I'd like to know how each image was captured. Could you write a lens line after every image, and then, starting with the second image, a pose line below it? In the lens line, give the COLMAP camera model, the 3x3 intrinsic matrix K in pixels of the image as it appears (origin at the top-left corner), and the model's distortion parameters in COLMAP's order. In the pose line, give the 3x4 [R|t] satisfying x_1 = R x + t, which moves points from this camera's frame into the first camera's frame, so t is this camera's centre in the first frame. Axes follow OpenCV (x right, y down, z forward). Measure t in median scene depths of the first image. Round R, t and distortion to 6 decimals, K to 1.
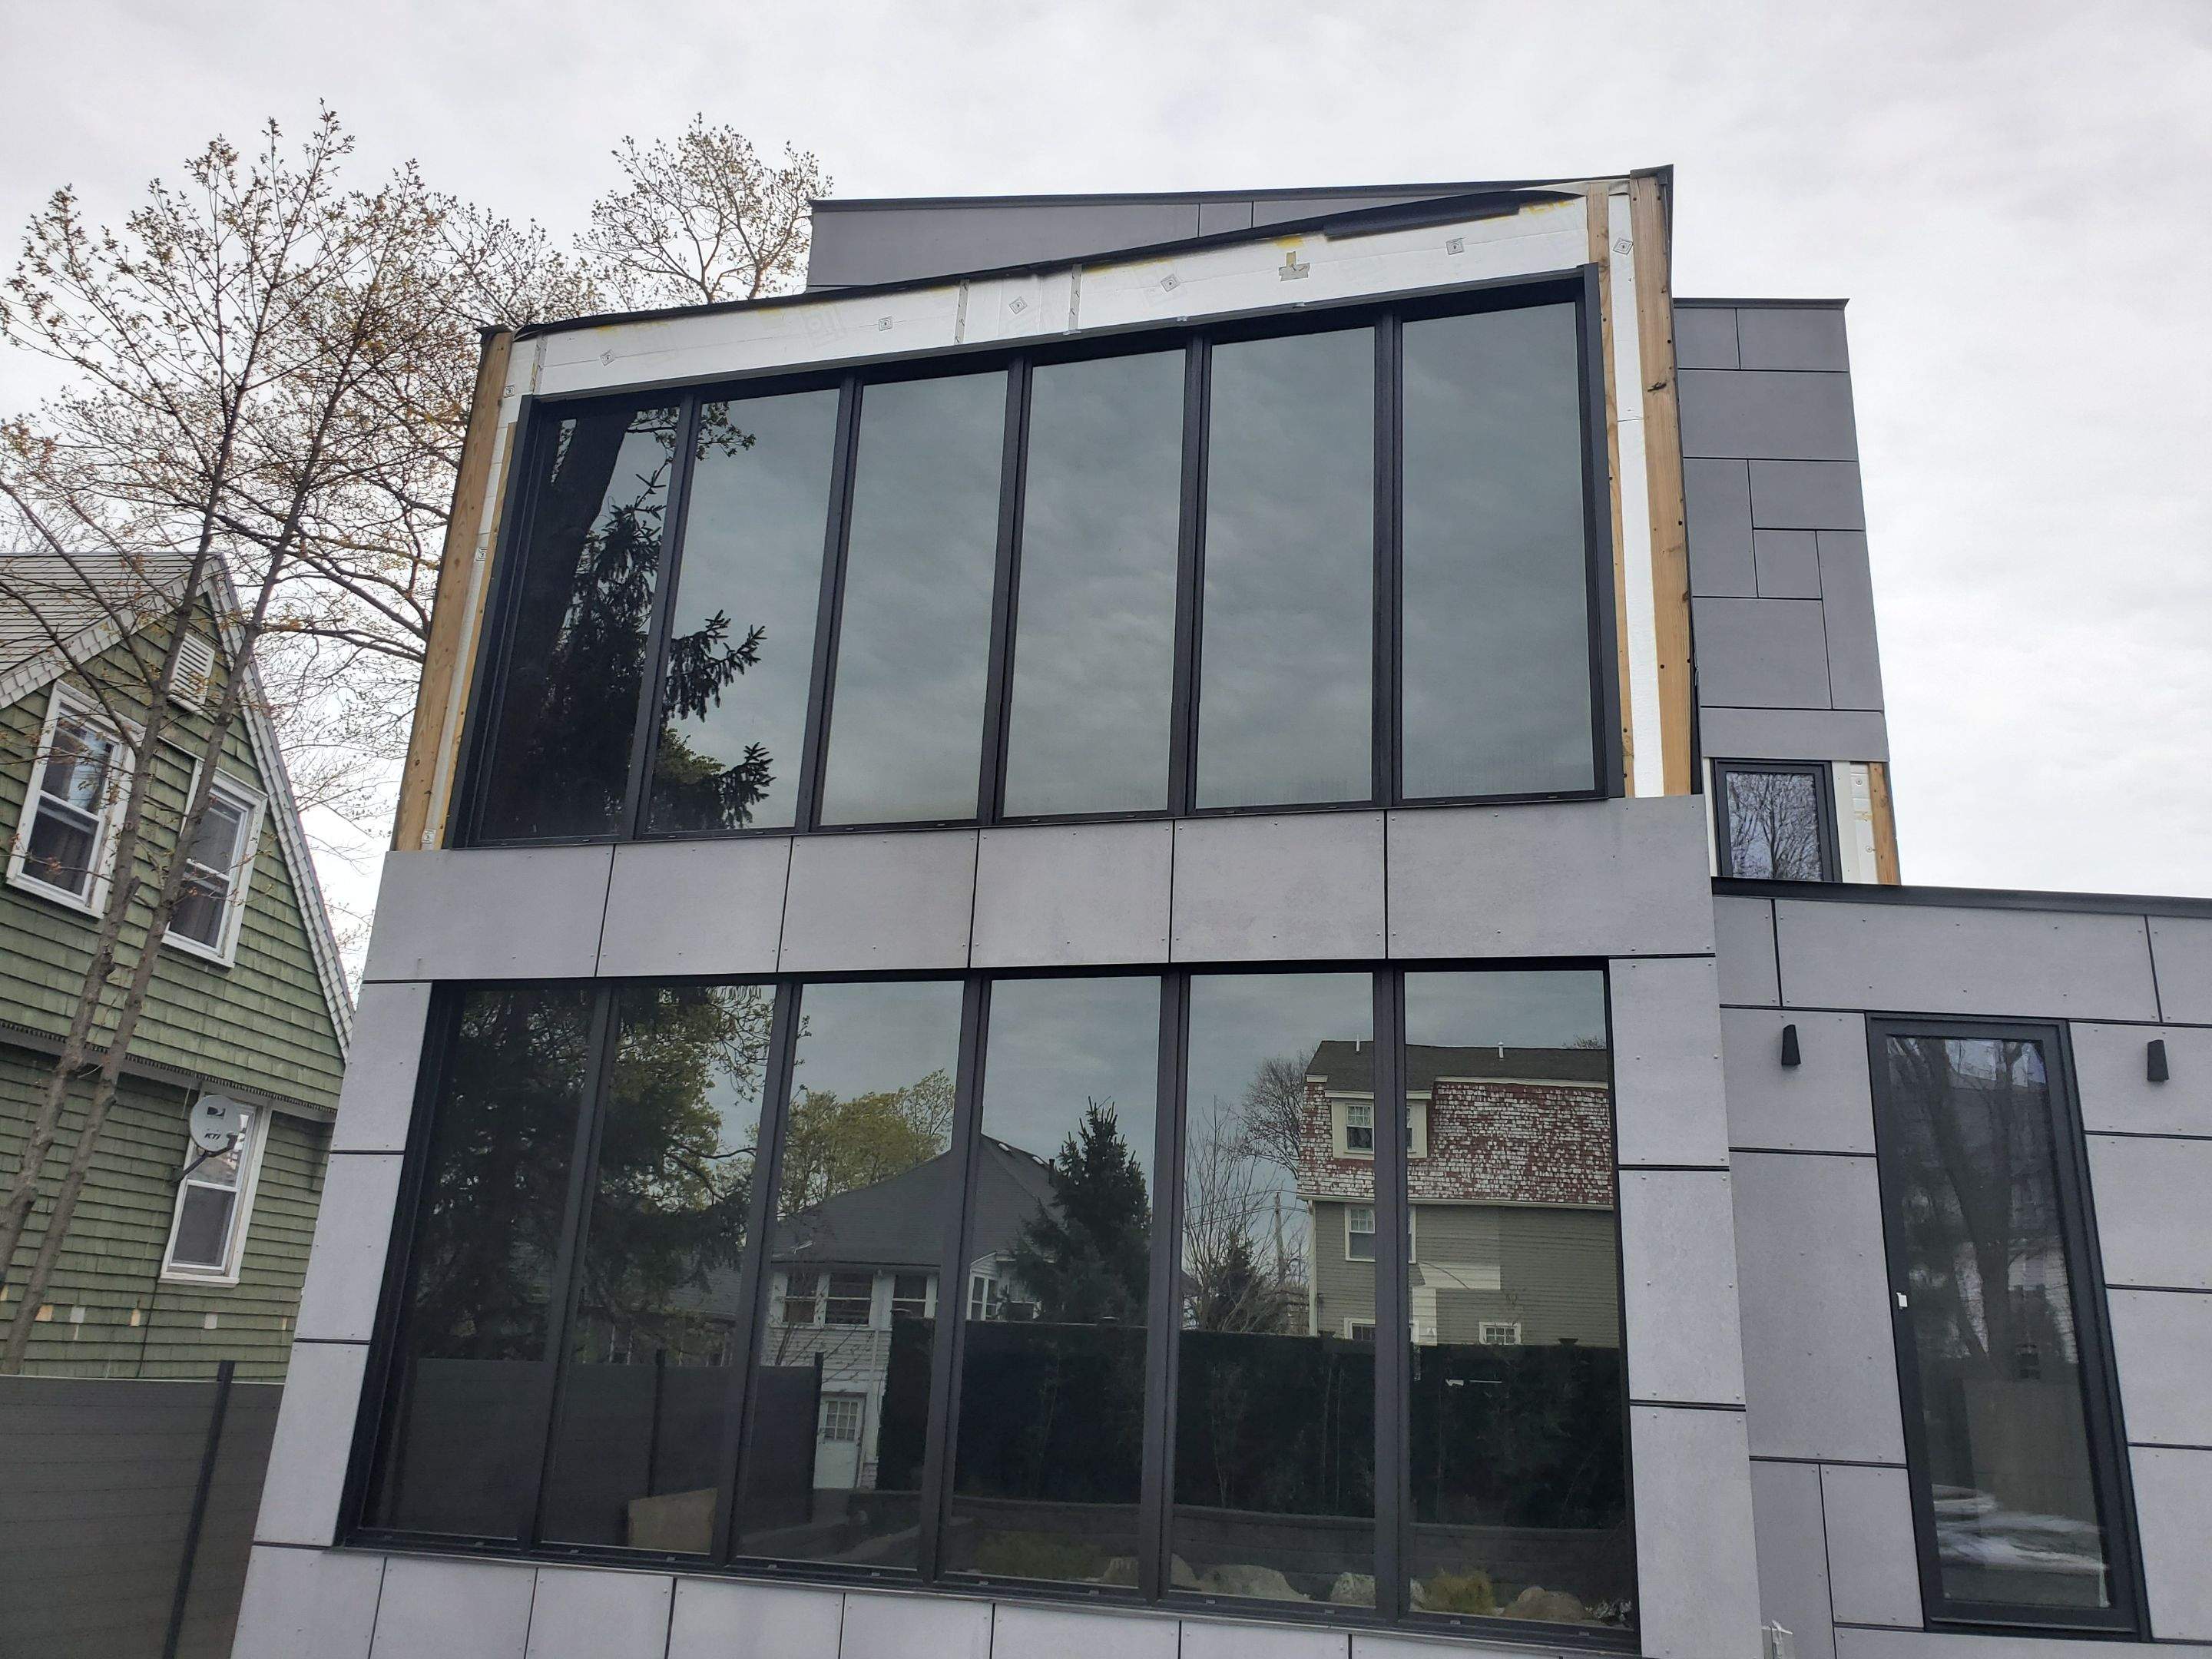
lens RADIAL K [[1746.3, 0, 1106.0], [0, 1746.3, 829.5], [0, 0, 1]] dist [0.036394, 0.000317]
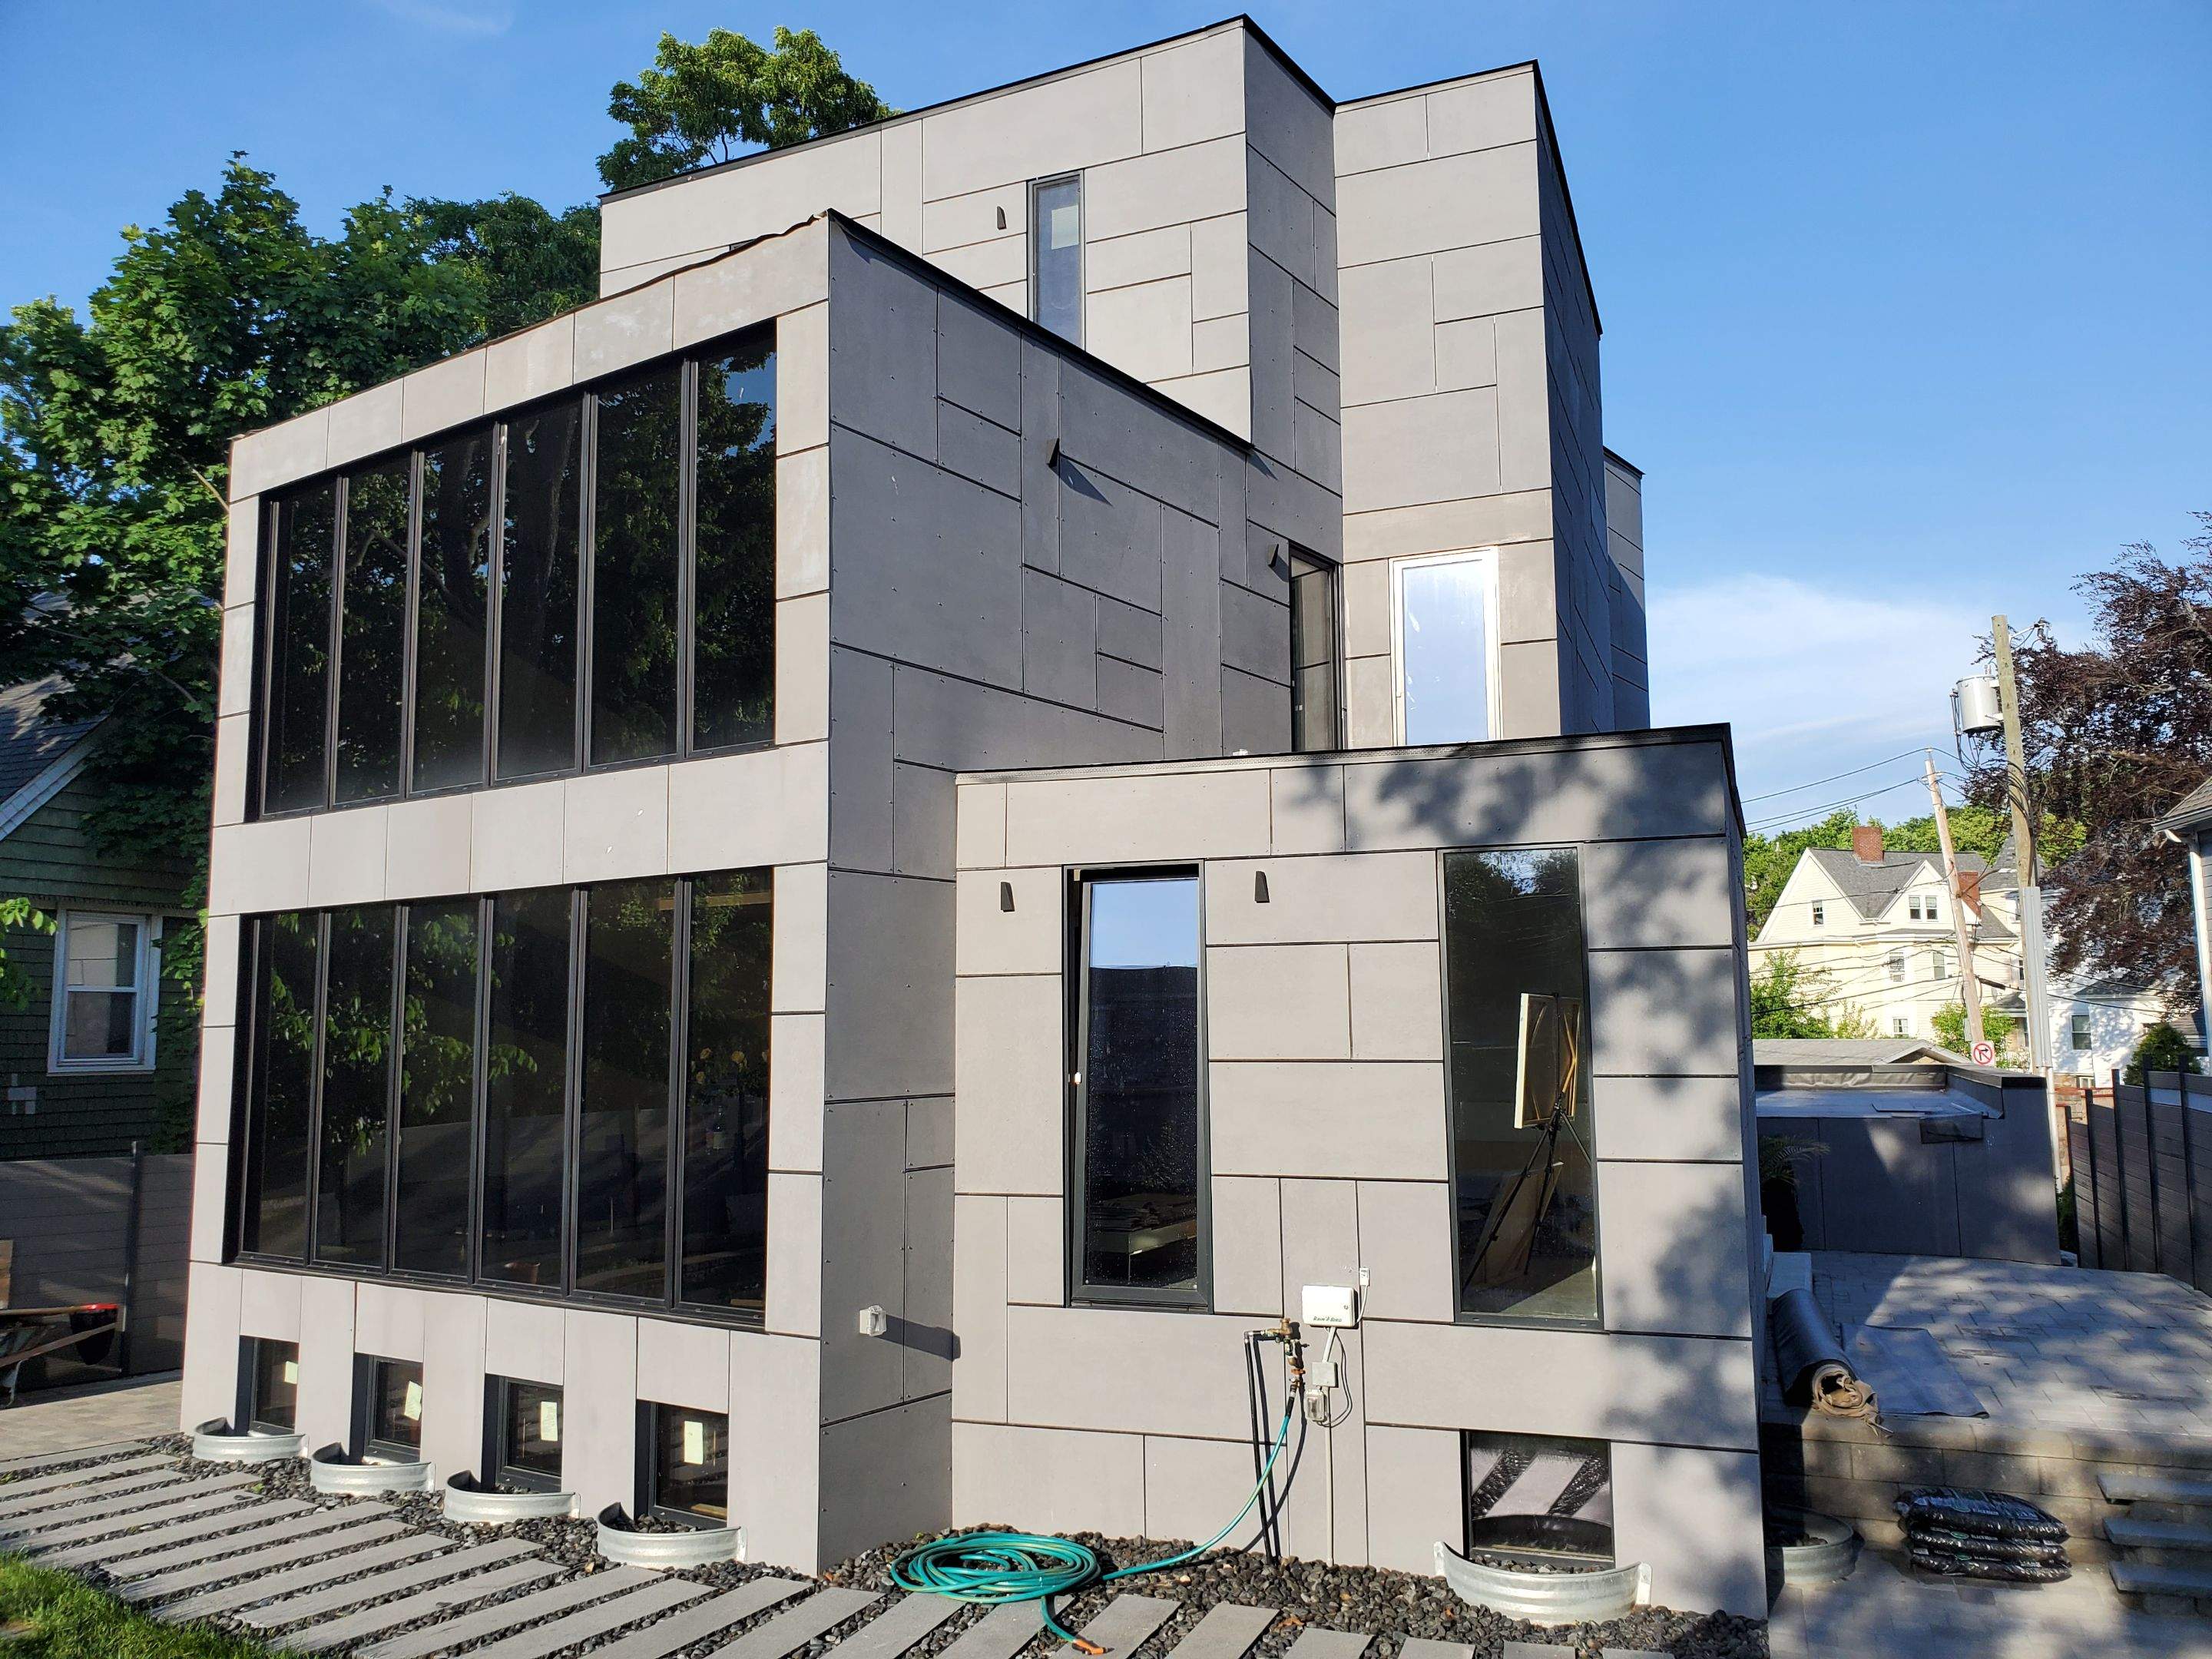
lens RADIAL K [[1736.4, 0, 1093.6], [0, 1736.4, 848.3], [0, 0, 1]] dist [0.030279, 0.005762]
pose [[0.944763, -0.087095, -0.315971, 0.799712], [0.145801, 0.975088, 0.167172, -0.113338], [0.293540, -0.204006, 0.933925, -0.182944]]
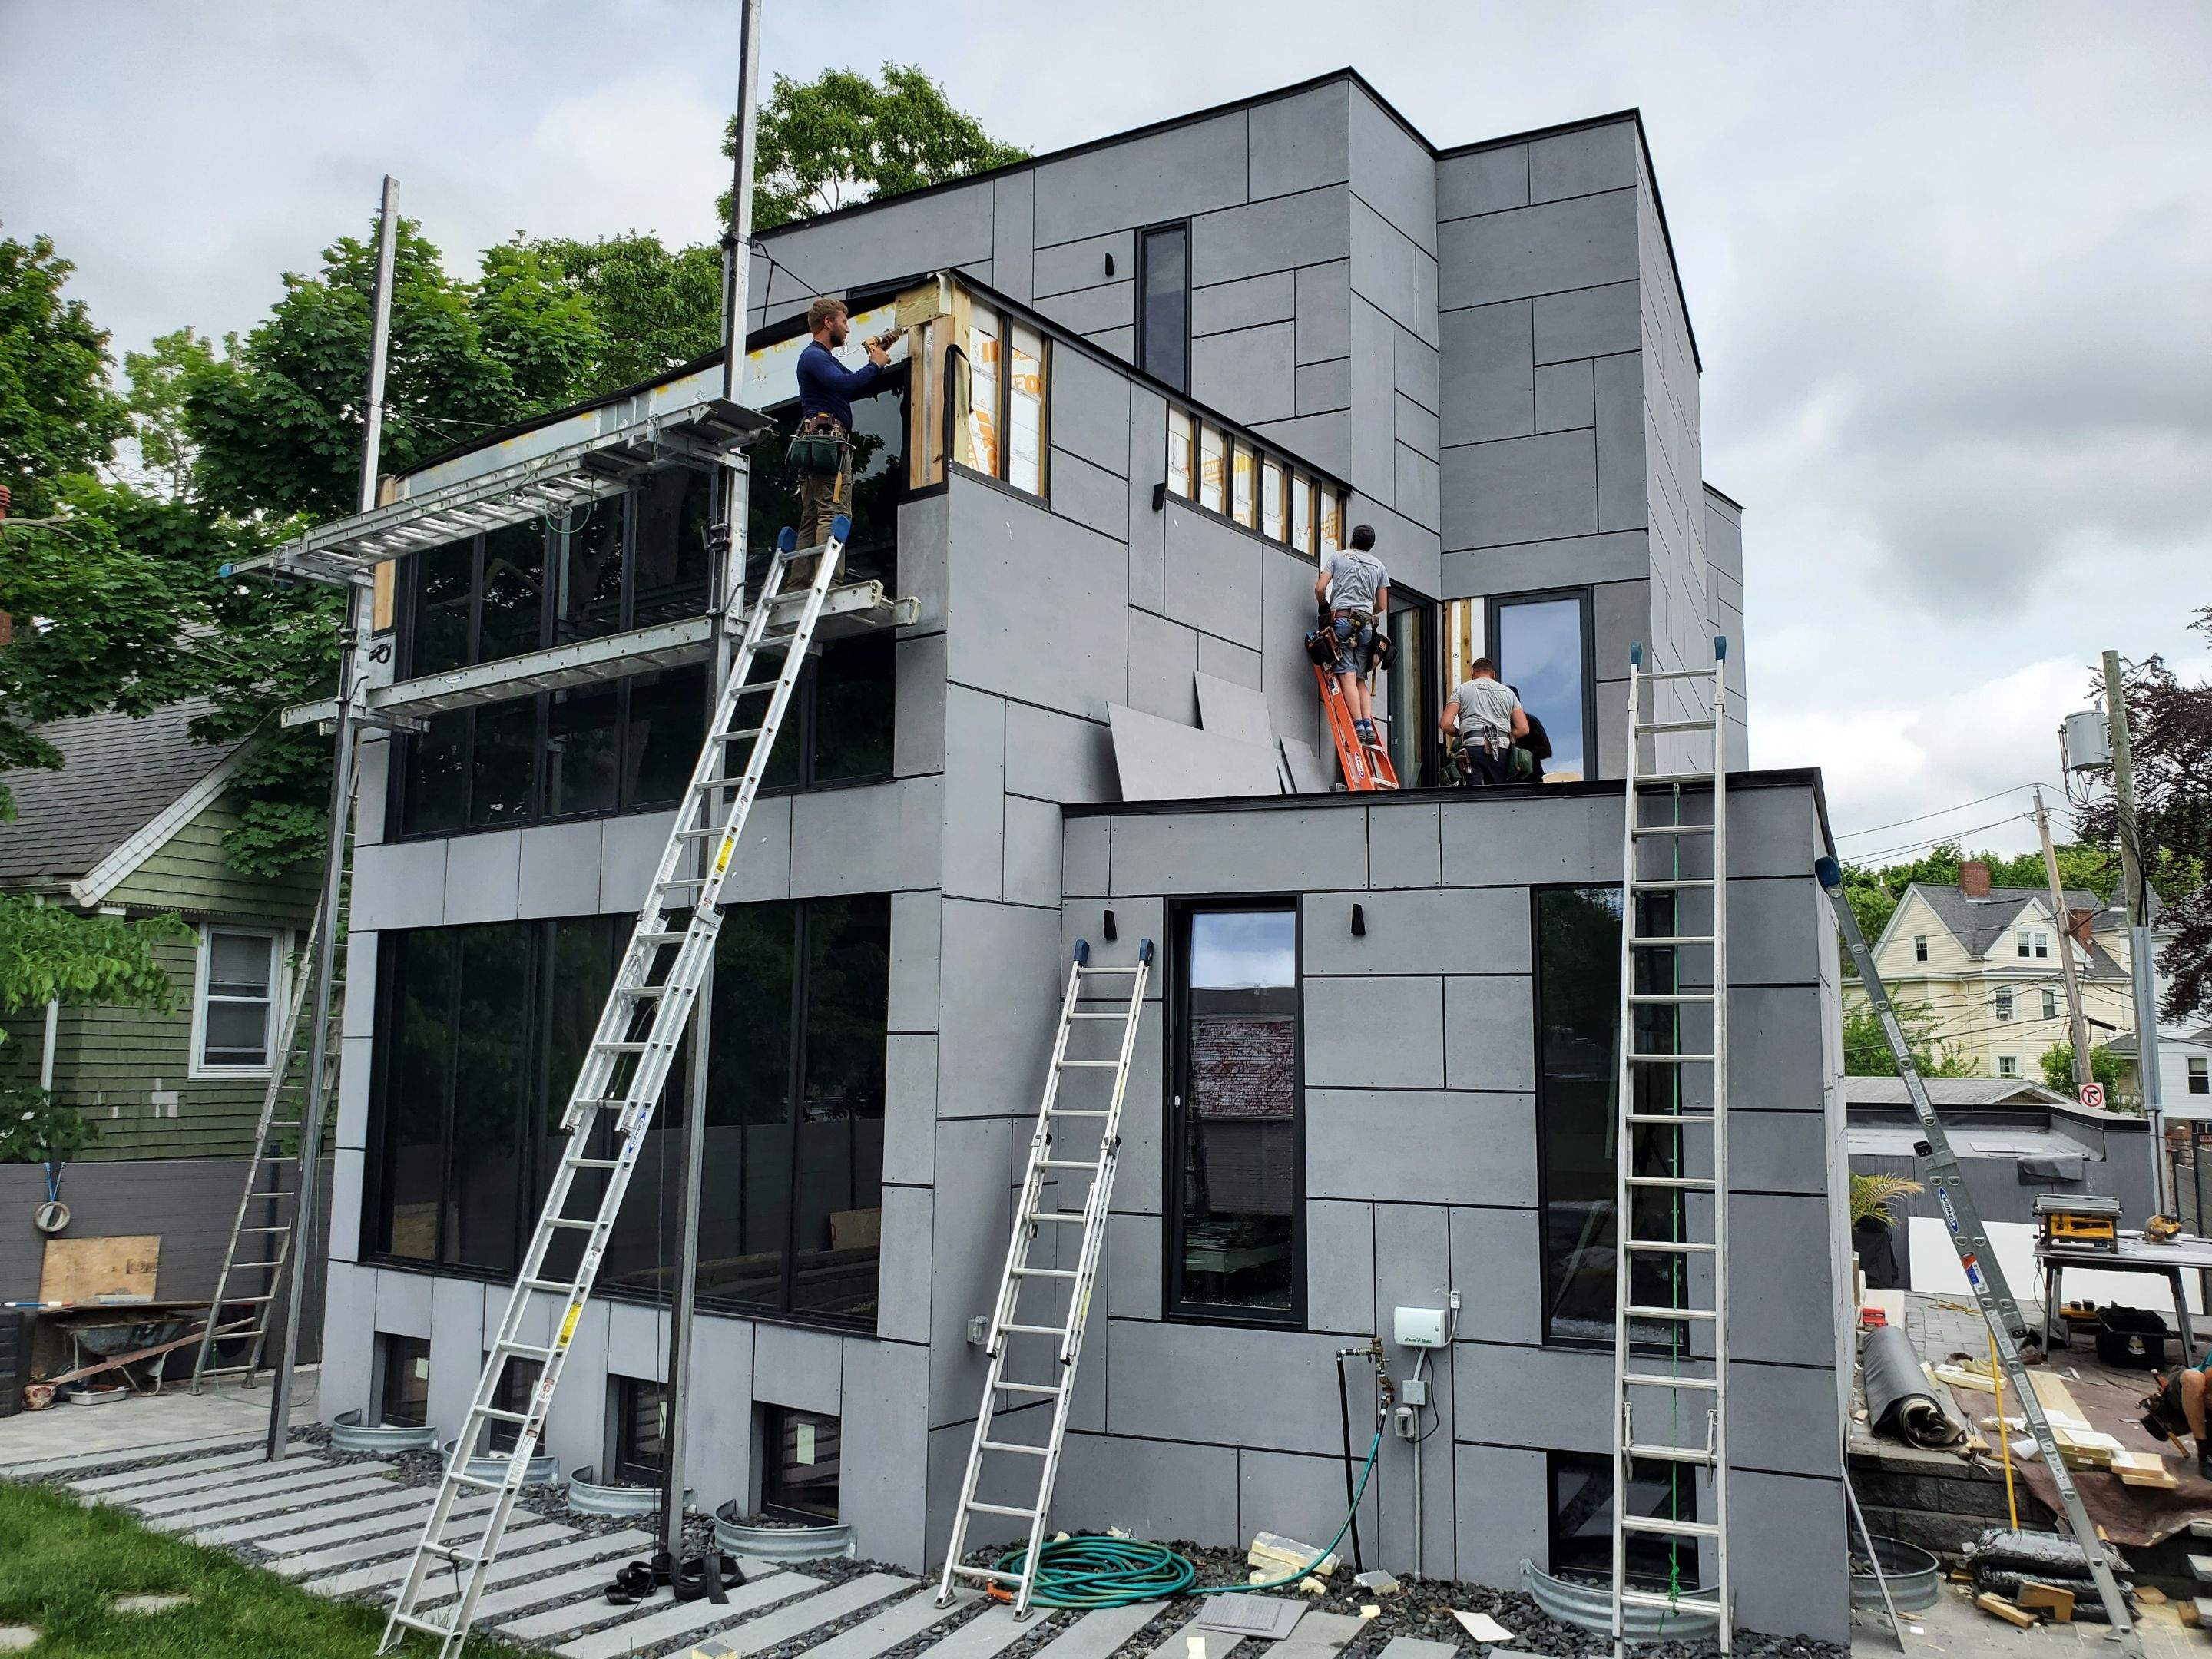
lens RADIAL K [[1744.6, 0, 1102.3], [0, 1744.6, 852.9], [0, 0, 1]] dist [0.033432, 0.008376]
pose [[0.930762, -0.078530, -0.357092, 0.806764], [0.140342, 0.978583, 0.150596, -0.129801], [0.337618, -0.190284, 0.921849, -0.235238]]
